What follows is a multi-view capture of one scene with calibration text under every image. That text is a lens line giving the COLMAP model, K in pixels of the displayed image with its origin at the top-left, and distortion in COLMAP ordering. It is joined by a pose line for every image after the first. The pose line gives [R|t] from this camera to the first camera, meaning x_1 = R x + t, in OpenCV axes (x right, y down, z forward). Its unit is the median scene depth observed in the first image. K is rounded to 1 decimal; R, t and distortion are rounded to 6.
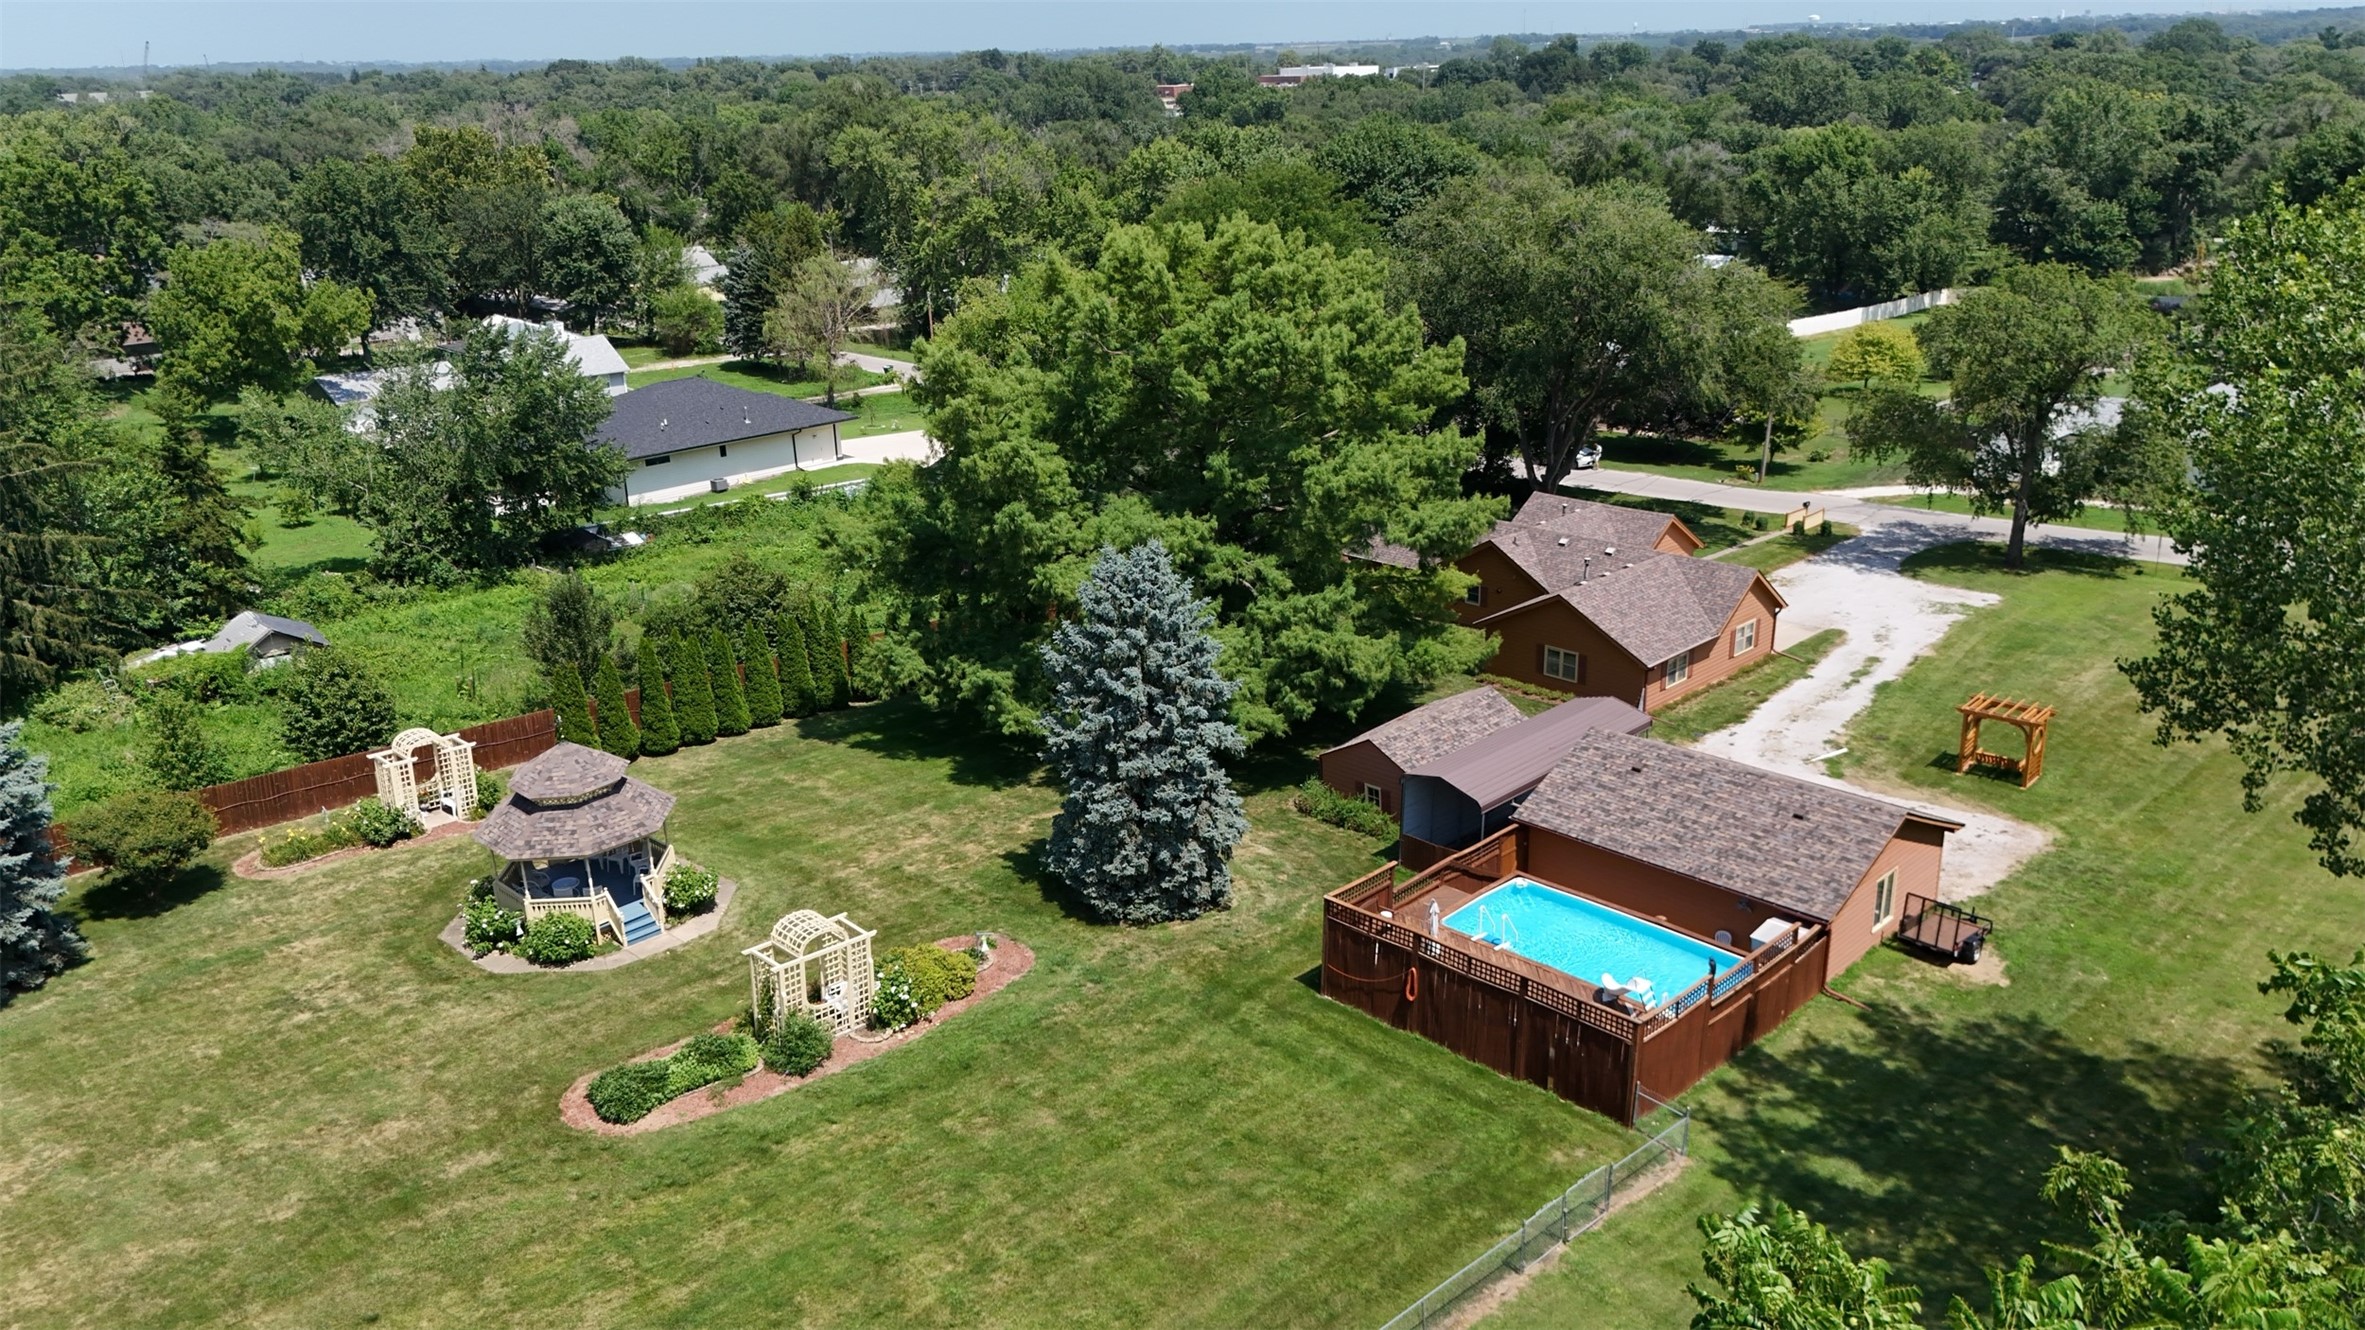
lens RADIAL K [[1765.7, 0, 1185.3], [0, 1765.7, 609.8], [0, 0, 1]] dist [0.108076, -0.152782]
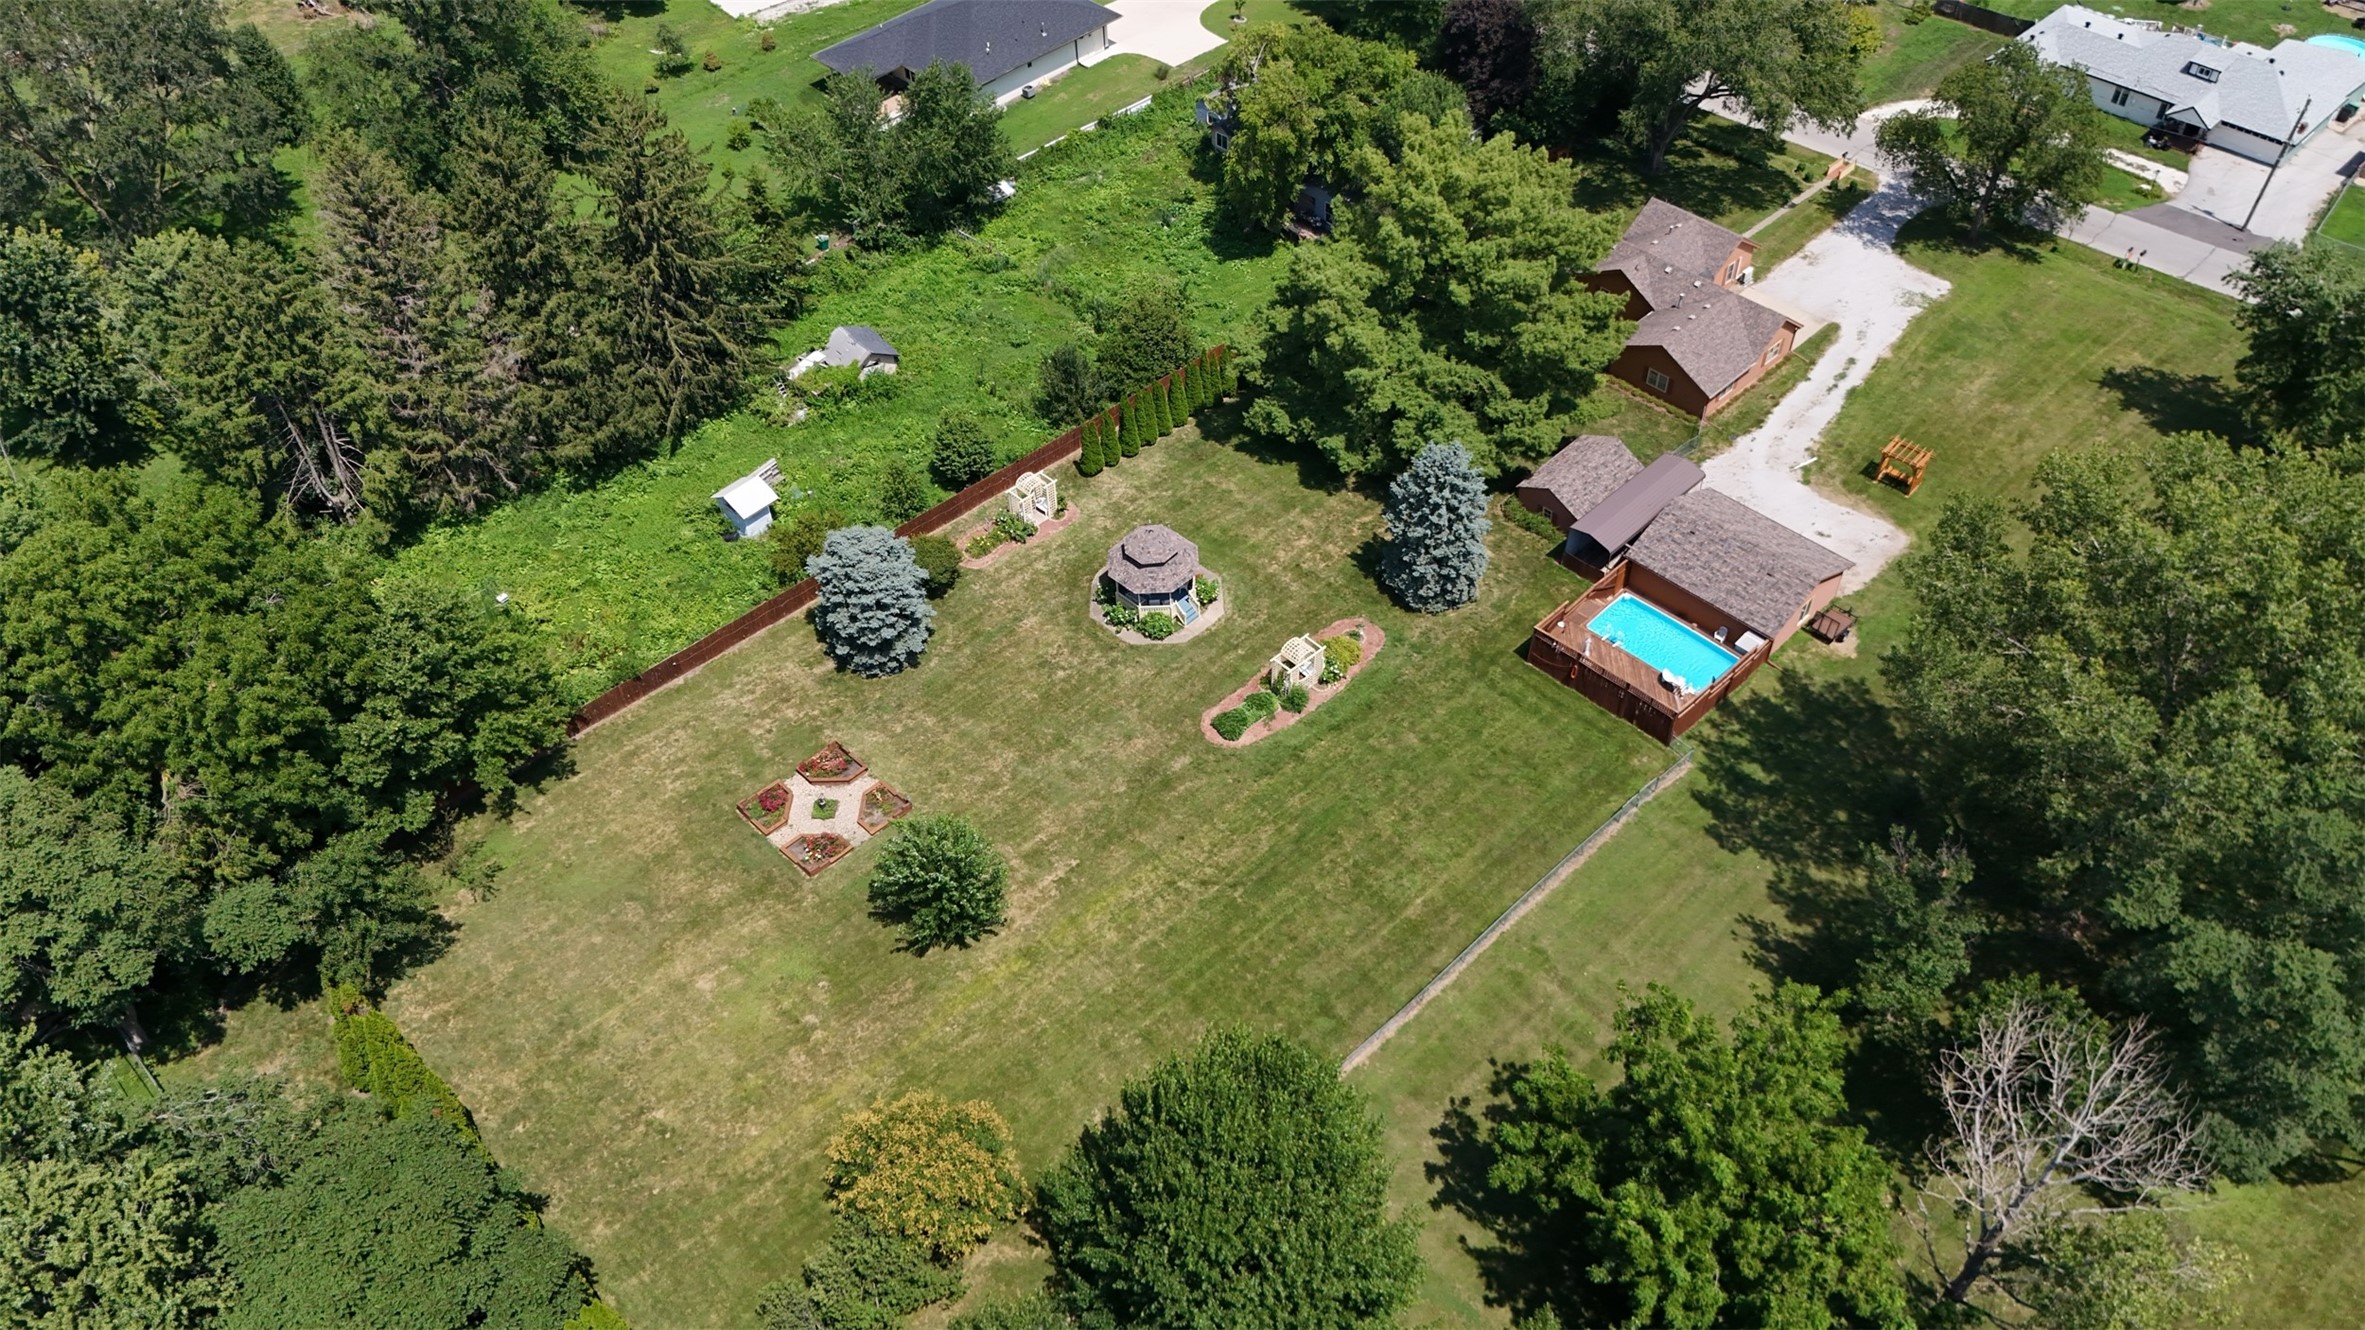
lens RADIAL K [[1731.8, 0, 1182.5], [0, 1731.8, 665.0], [0, 0, 1]] dist [0.089064, -0.095002]
pose [[0.999855, 0.000940, -0.016988, -0.241353], [0.007440, 0.873791, 0.486245, -0.638412], [0.015301, -0.486301, 0.873657, -0.661320]]
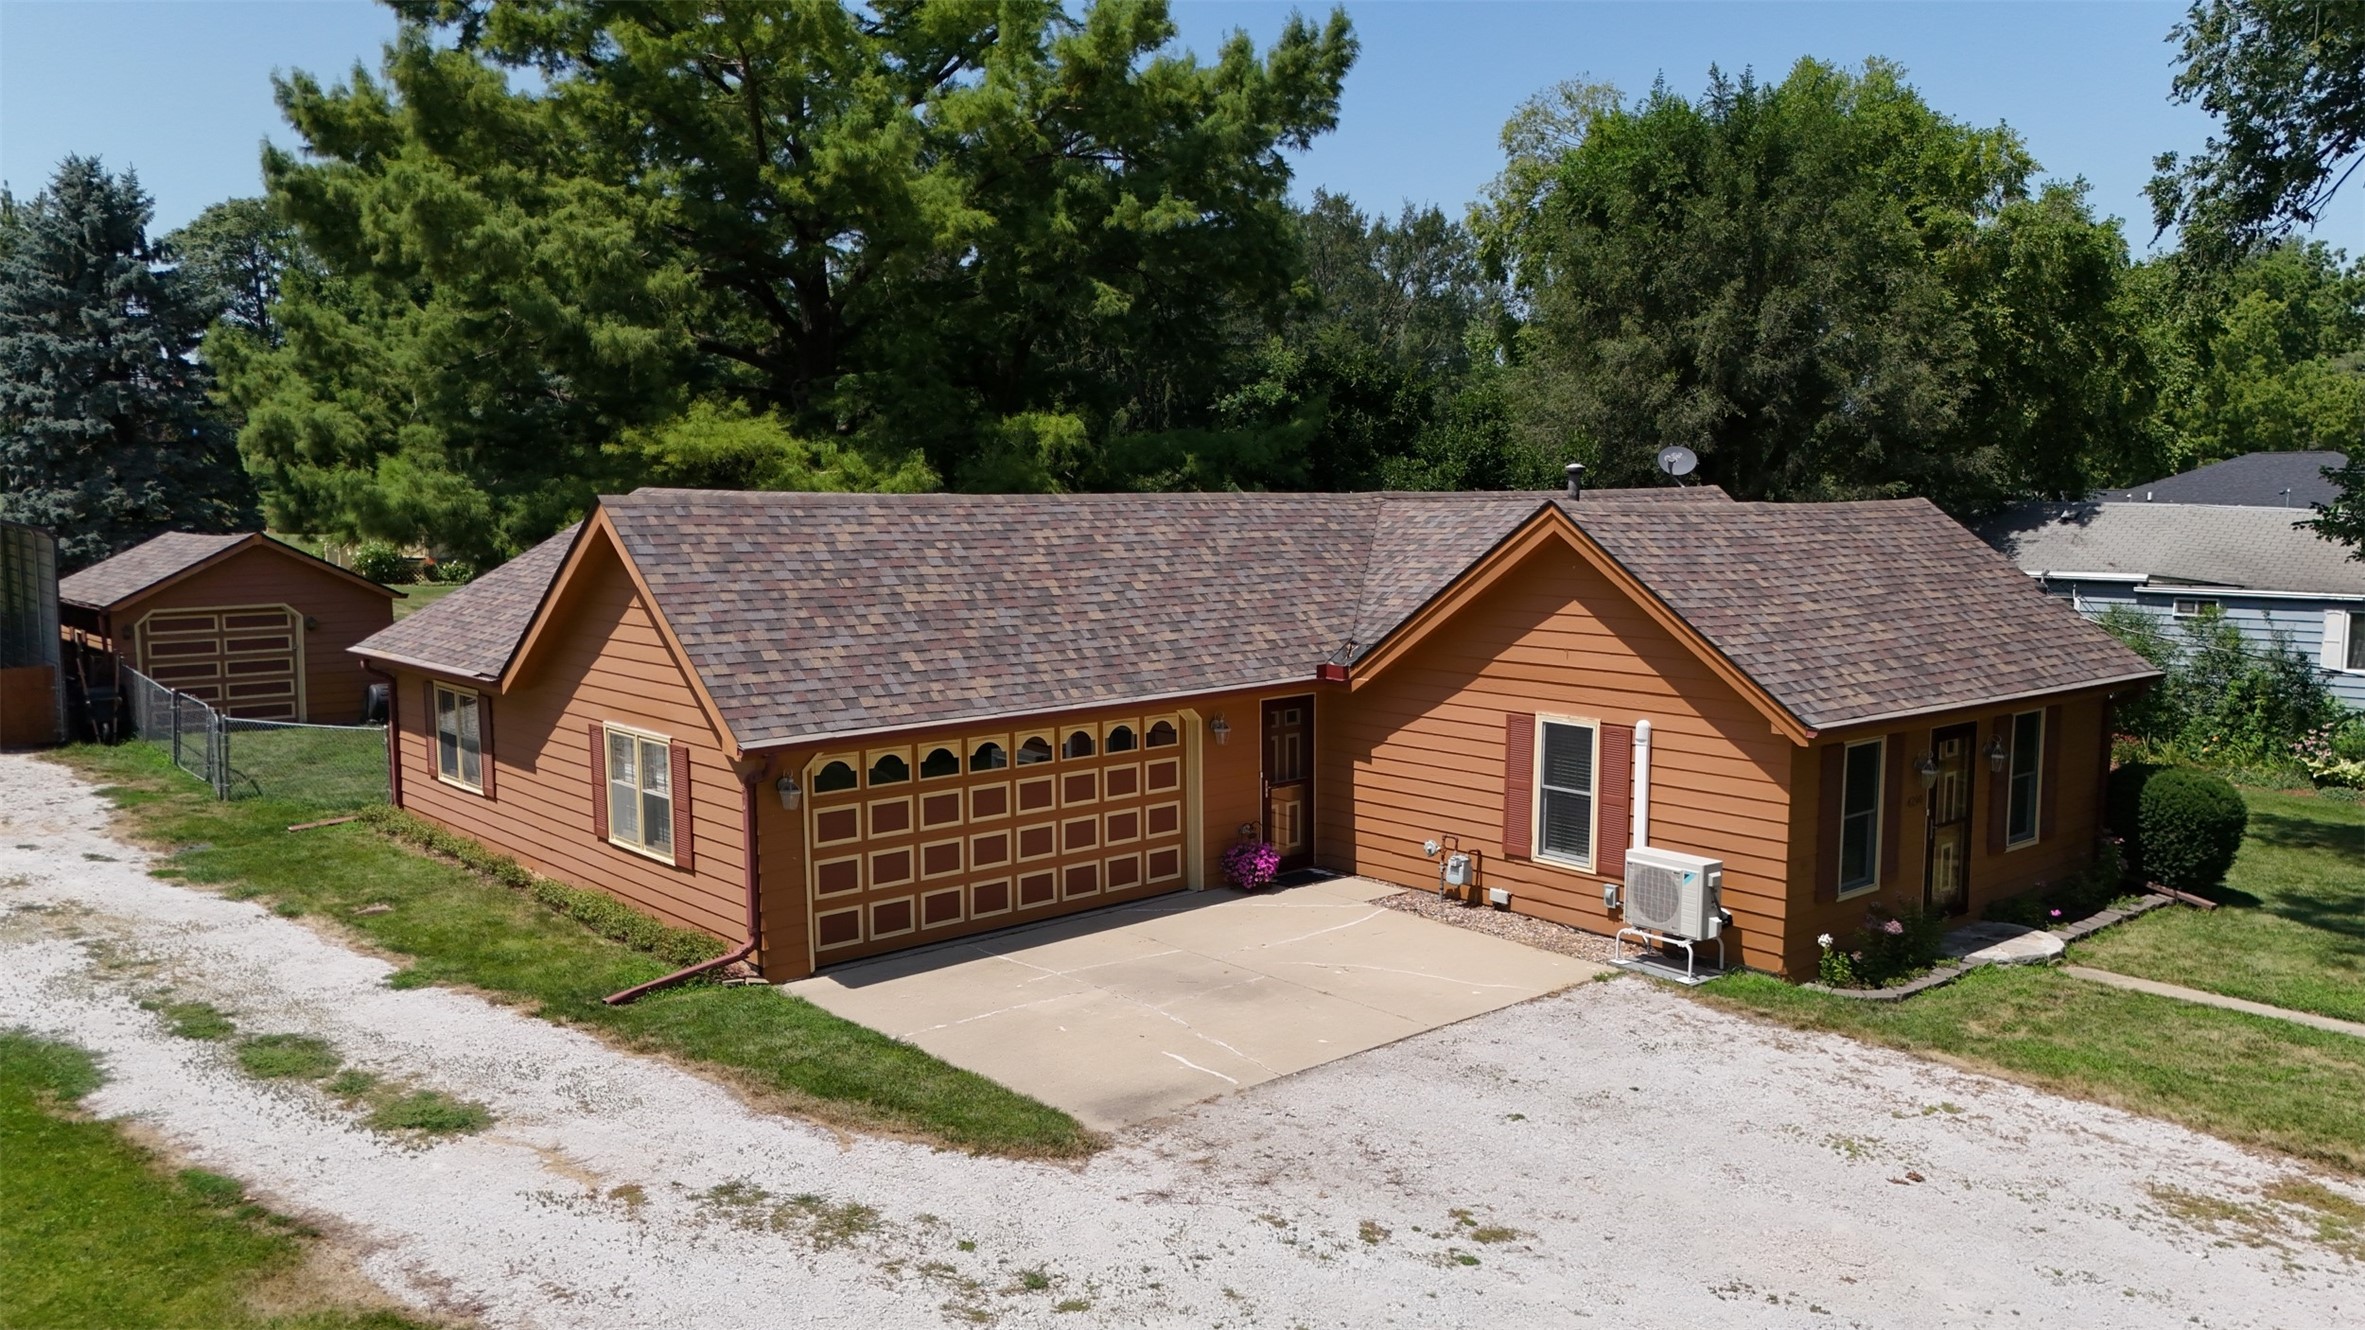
lens RADIAL K [[1731.8, 0, 1182.5], [0, 1731.8, 665.0], [0, 0, 1]] dist [0.089064, -0.095002]
pose [[-0.061697, 0.140368, -0.988175, 0.677305], [-0.280819, 0.947625, 0.152141, -0.071714], [0.957776, 0.286885, -0.019048, 1.334935]]
